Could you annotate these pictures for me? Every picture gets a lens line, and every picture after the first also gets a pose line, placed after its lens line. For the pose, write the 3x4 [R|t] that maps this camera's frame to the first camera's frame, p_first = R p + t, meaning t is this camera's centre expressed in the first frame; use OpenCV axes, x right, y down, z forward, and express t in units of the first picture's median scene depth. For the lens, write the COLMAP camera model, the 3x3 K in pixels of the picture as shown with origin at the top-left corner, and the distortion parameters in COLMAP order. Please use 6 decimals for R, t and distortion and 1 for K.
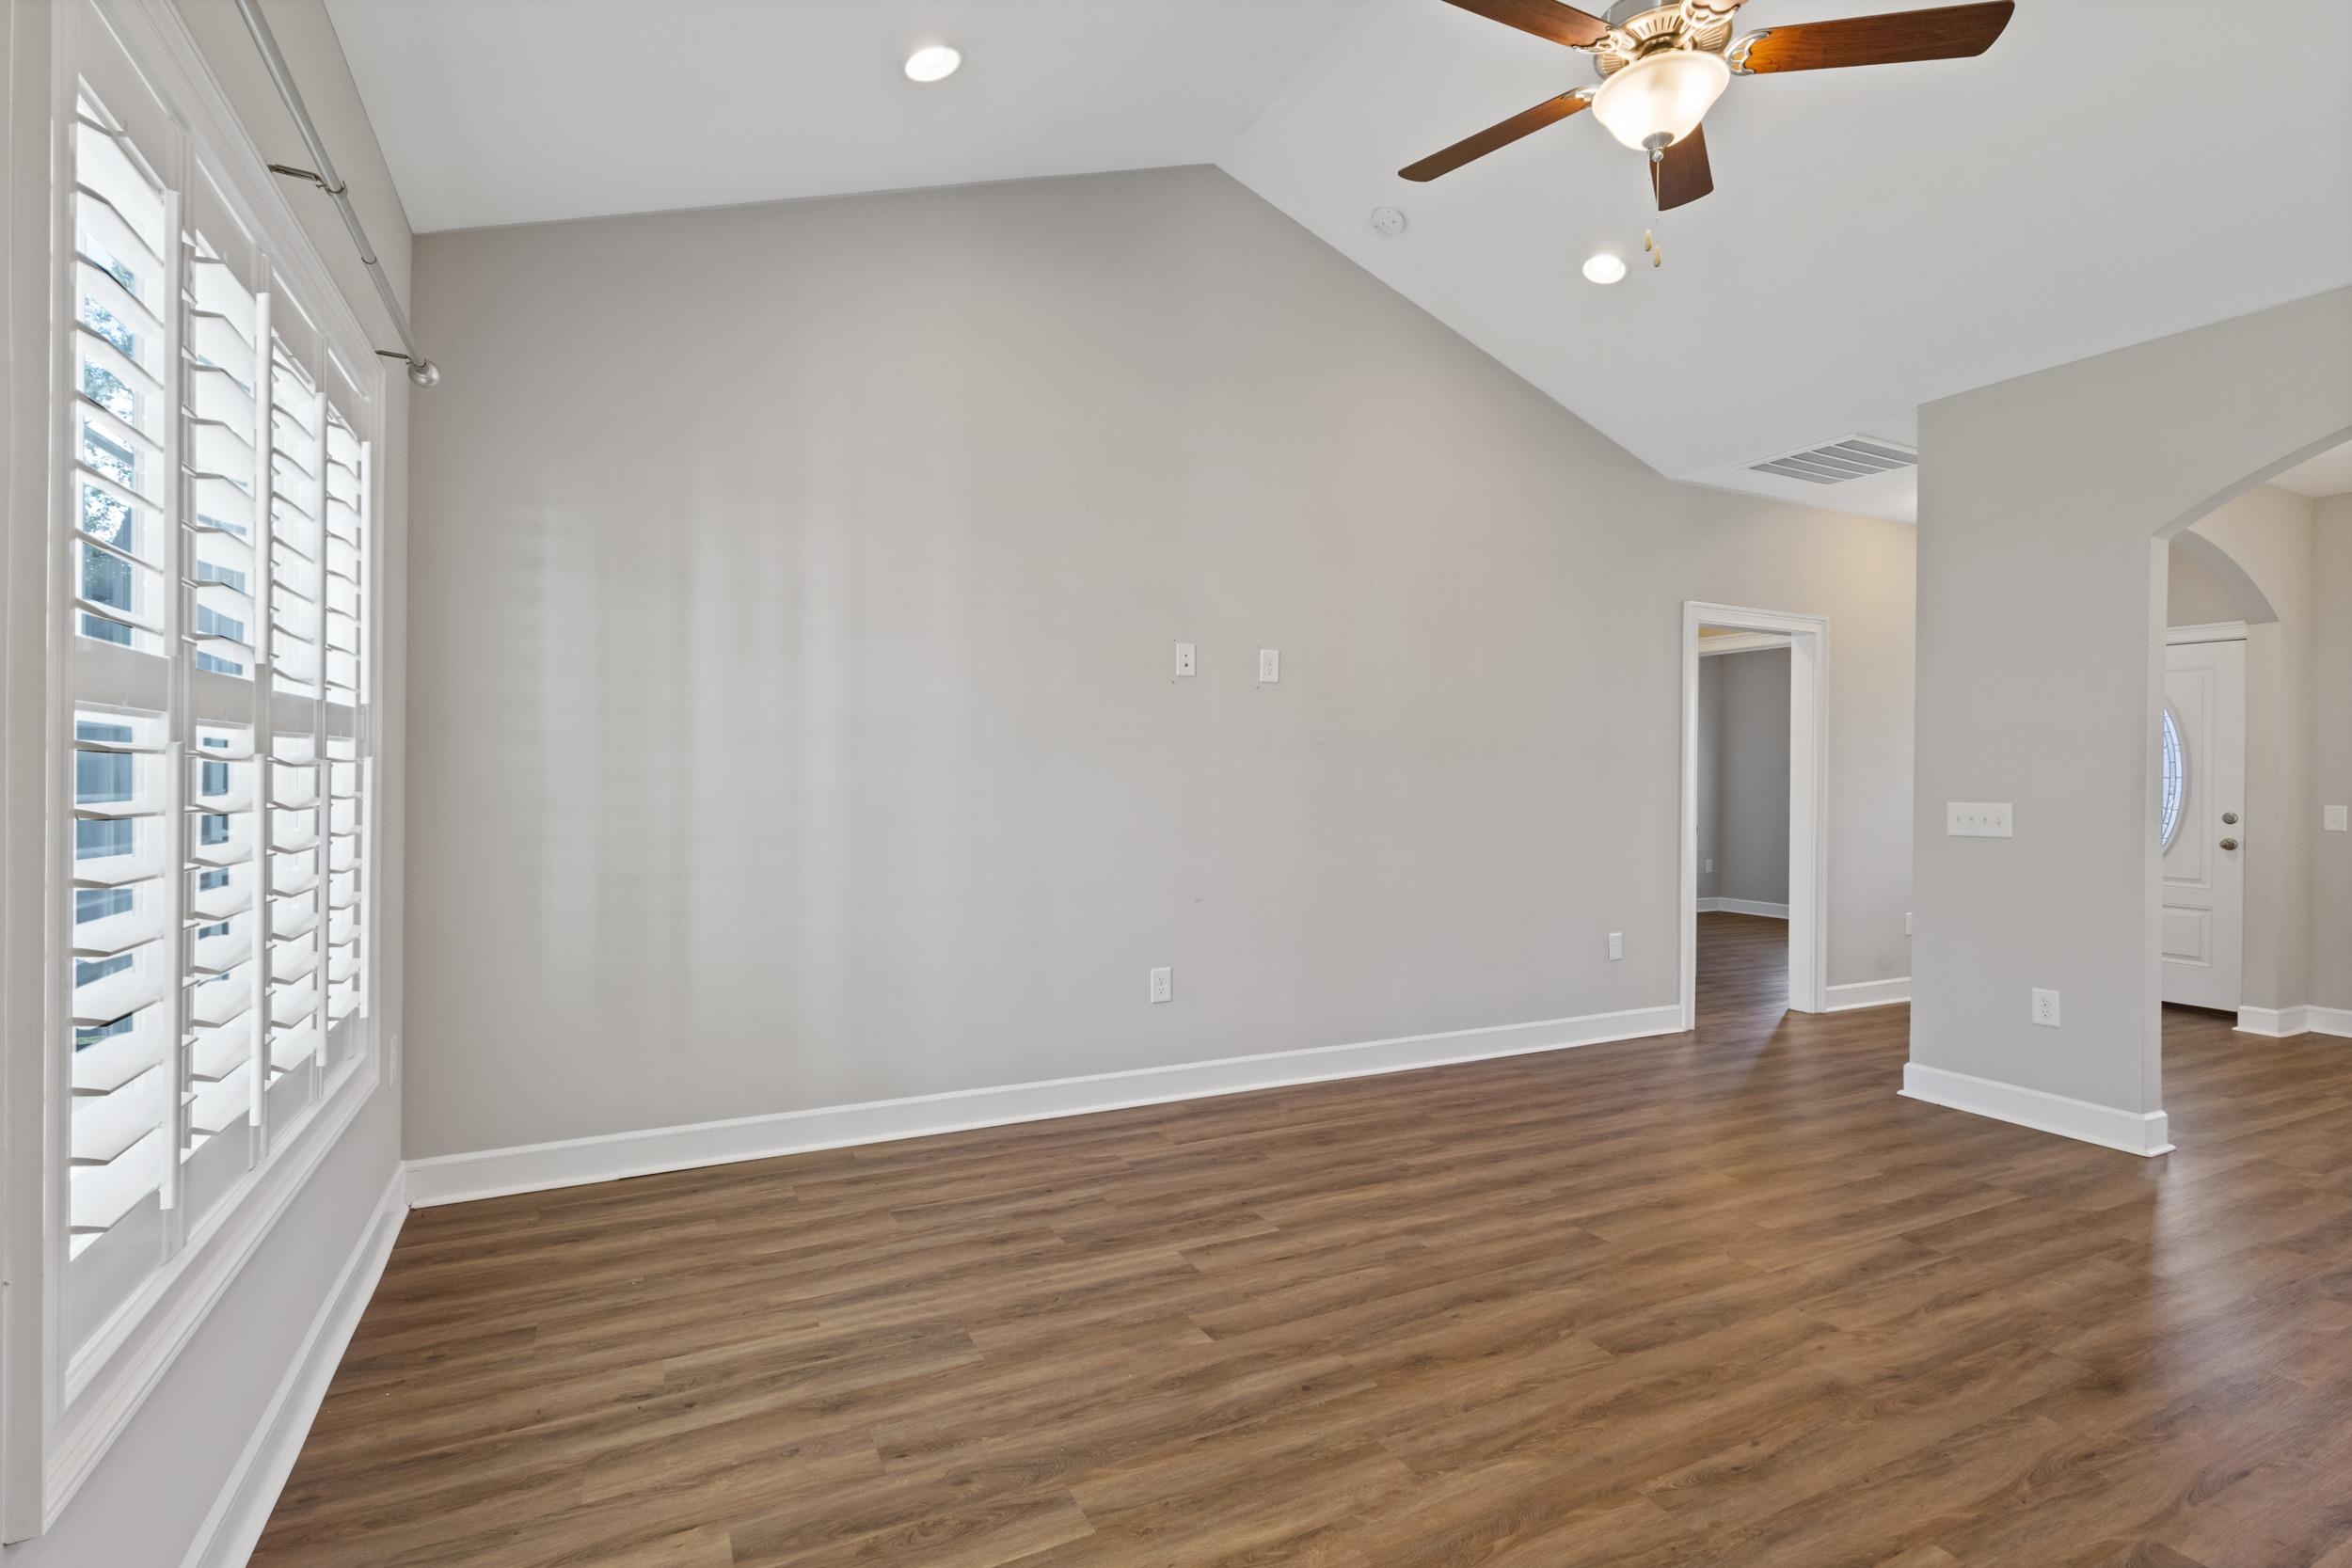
lens RADIAL K [[1096.0, 0, 1161.9], [0, 1096.0, 778.1], [0, 0, 1]] dist [0.000480, 0.002522]
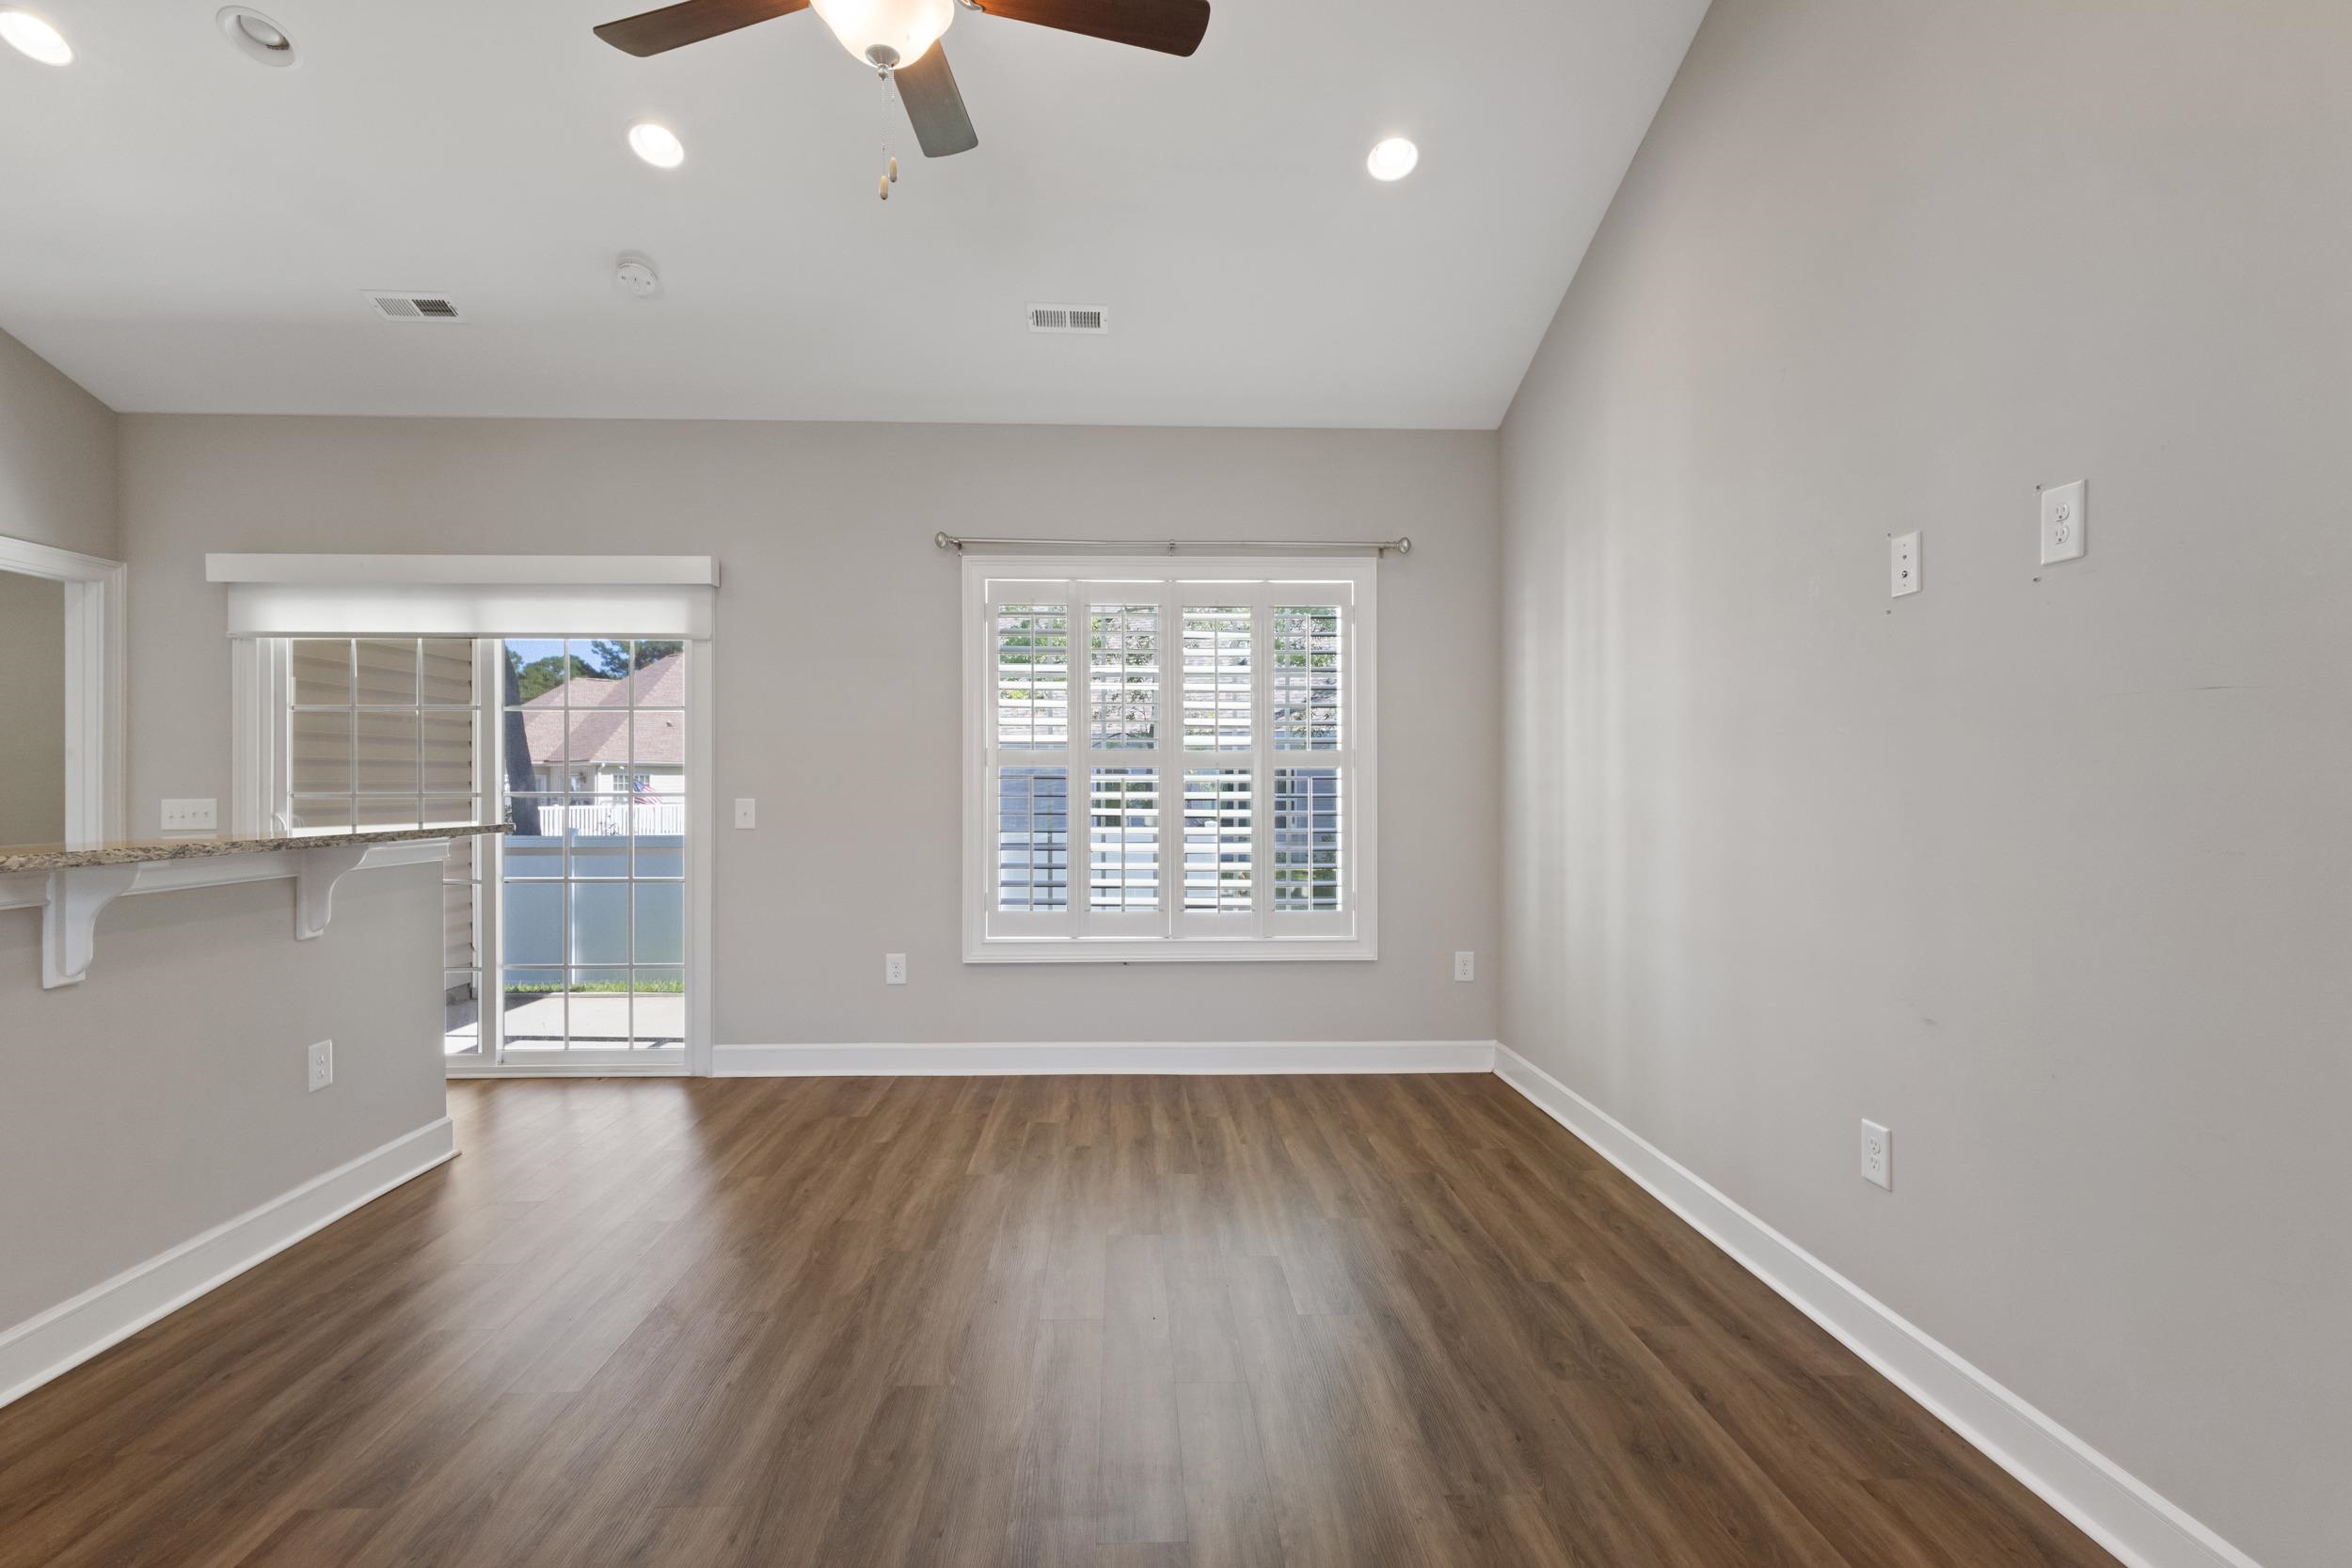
lens RADIAL K [[1103.0, 0, 1166.5], [0, 1103.0, 786.0], [0, 0, 1]] dist [0.002198, 0.000083]
pose [[-0.412099, -0.007843, -0.911105, 0.818626], [-0.005581, 0.999966, -0.006083, 0.006463], [0.911122, 0.002578, -0.412129, 1.105590]]
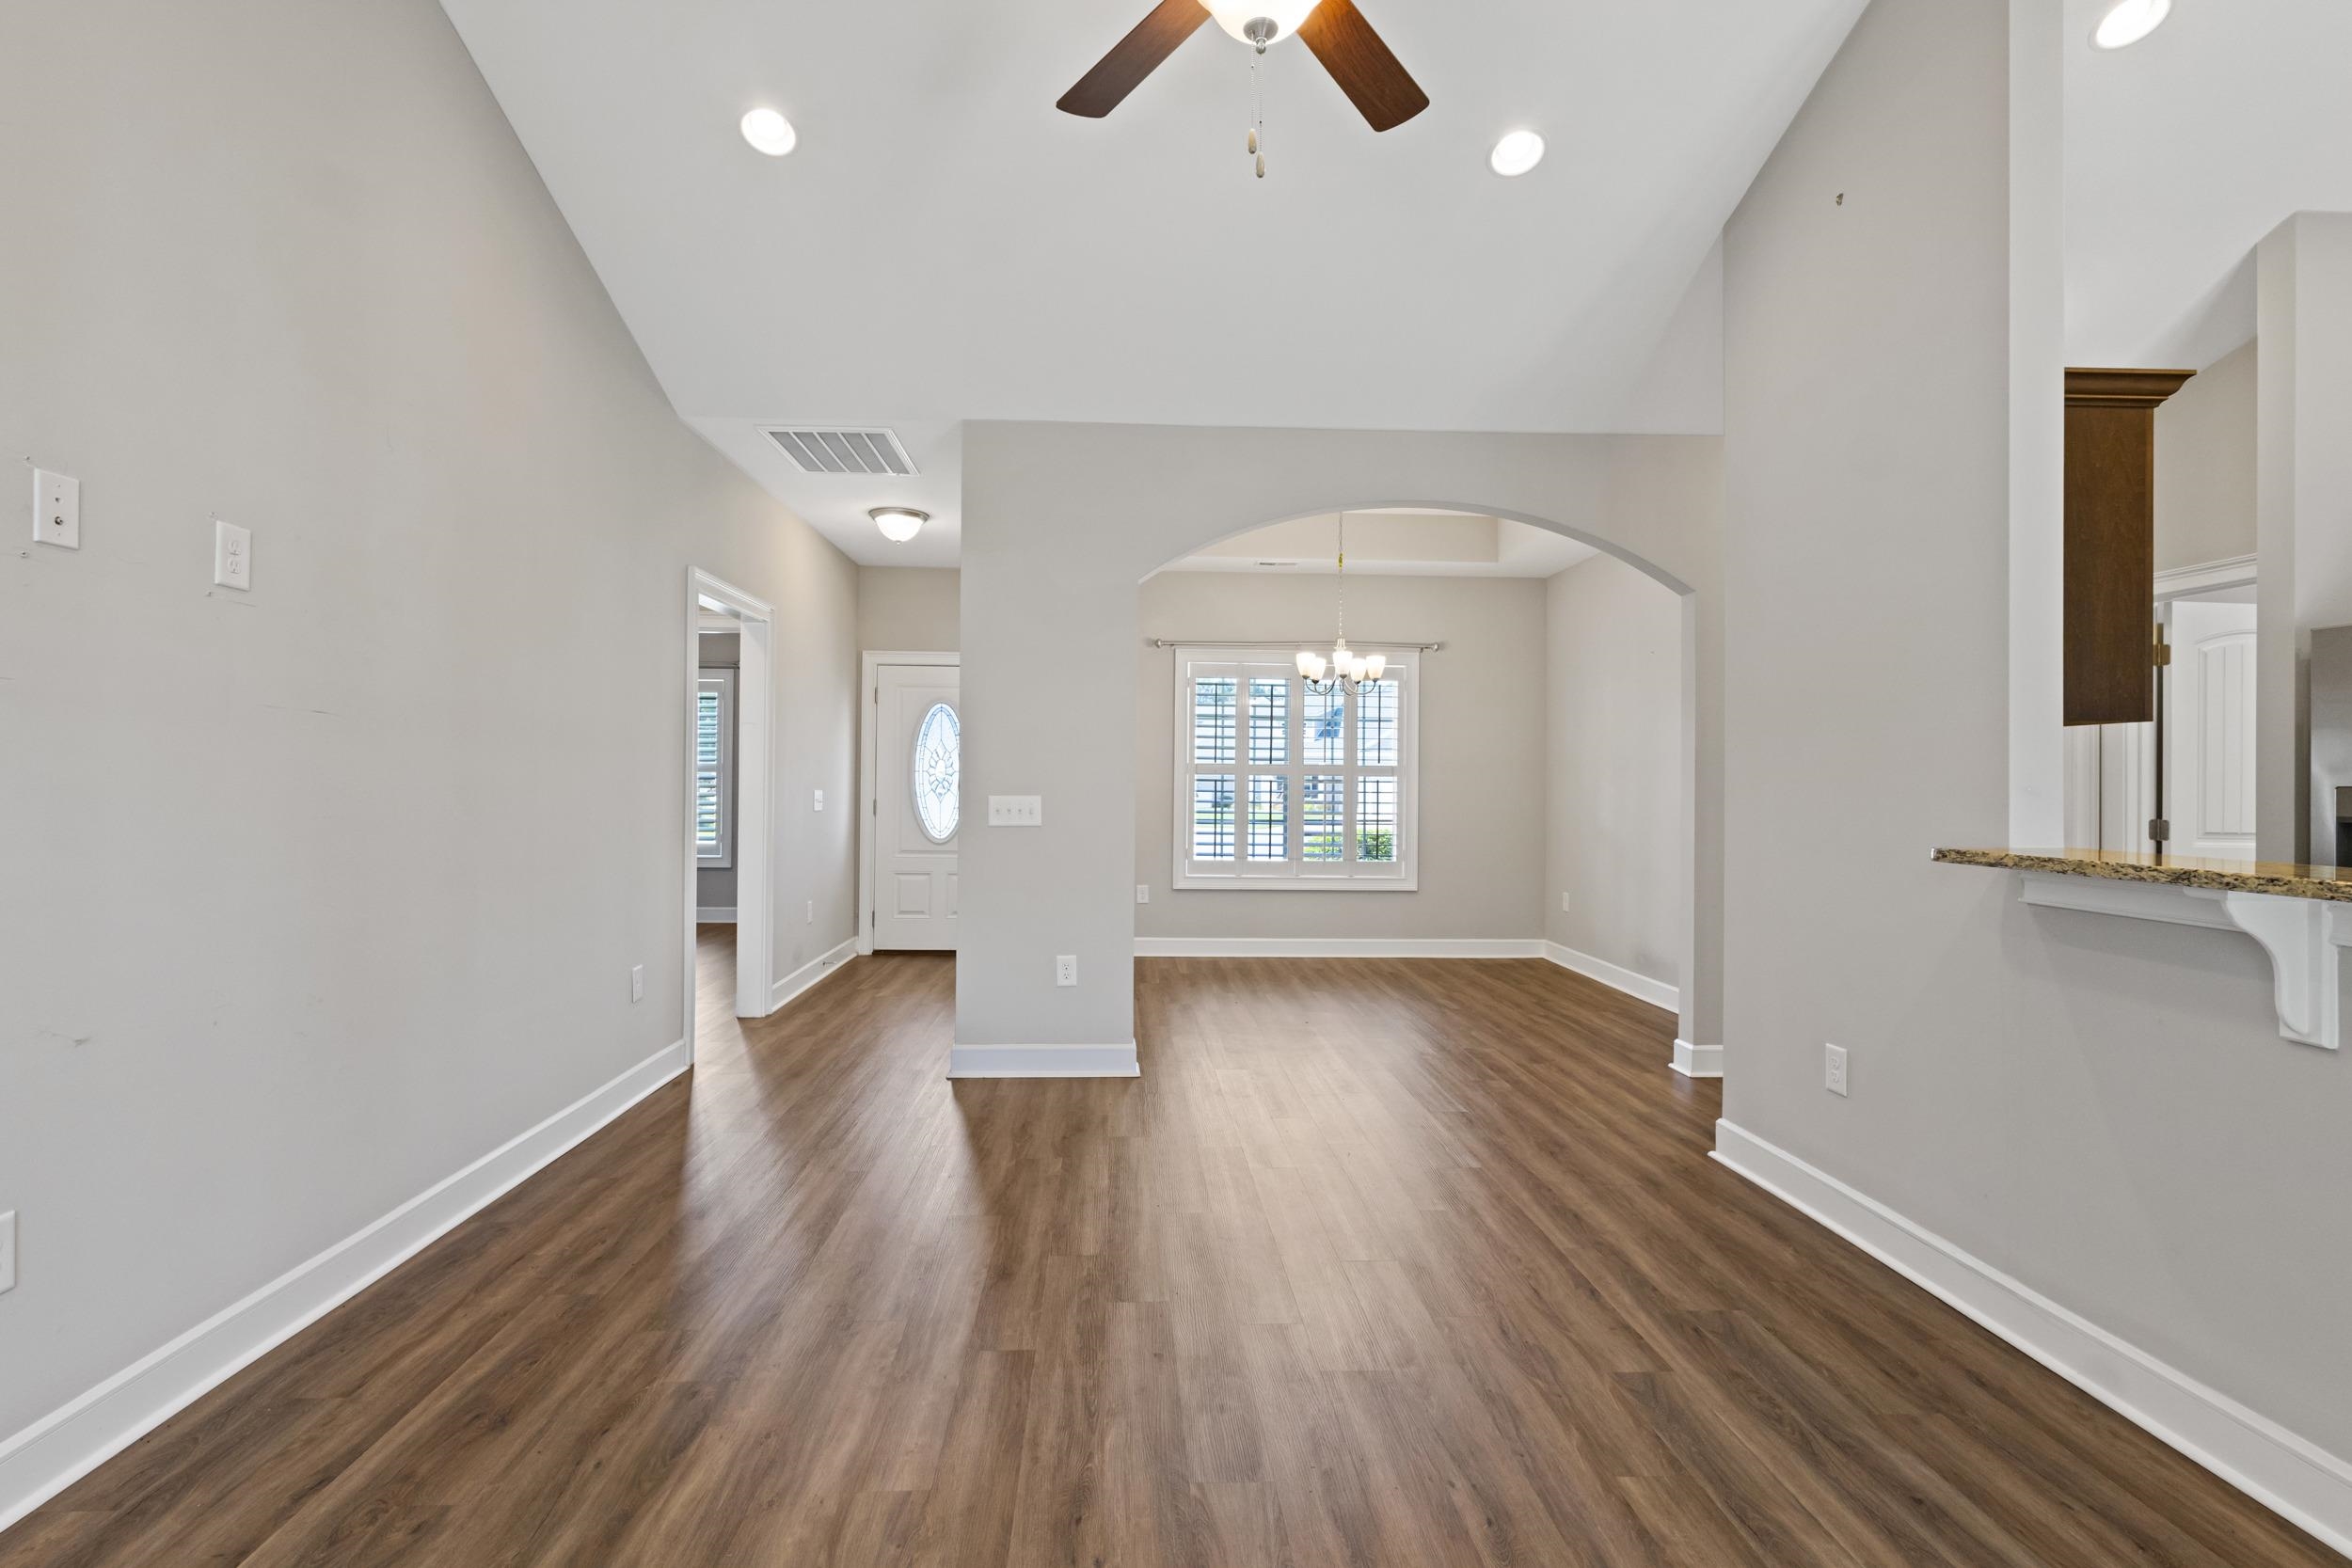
lens RADIAL K [[1094.3, 0, 1164.8], [0, 1094.3, 773.8], [0, 0, 1]] dist [0.002003, 0.000417]
pose [[0.402622, 0.000421, 0.915366, -0.251813], [-0.005253, 0.999984, 0.001850, -0.003453], [-0.915351, -0.005554, 0.402618, 0.506347]]
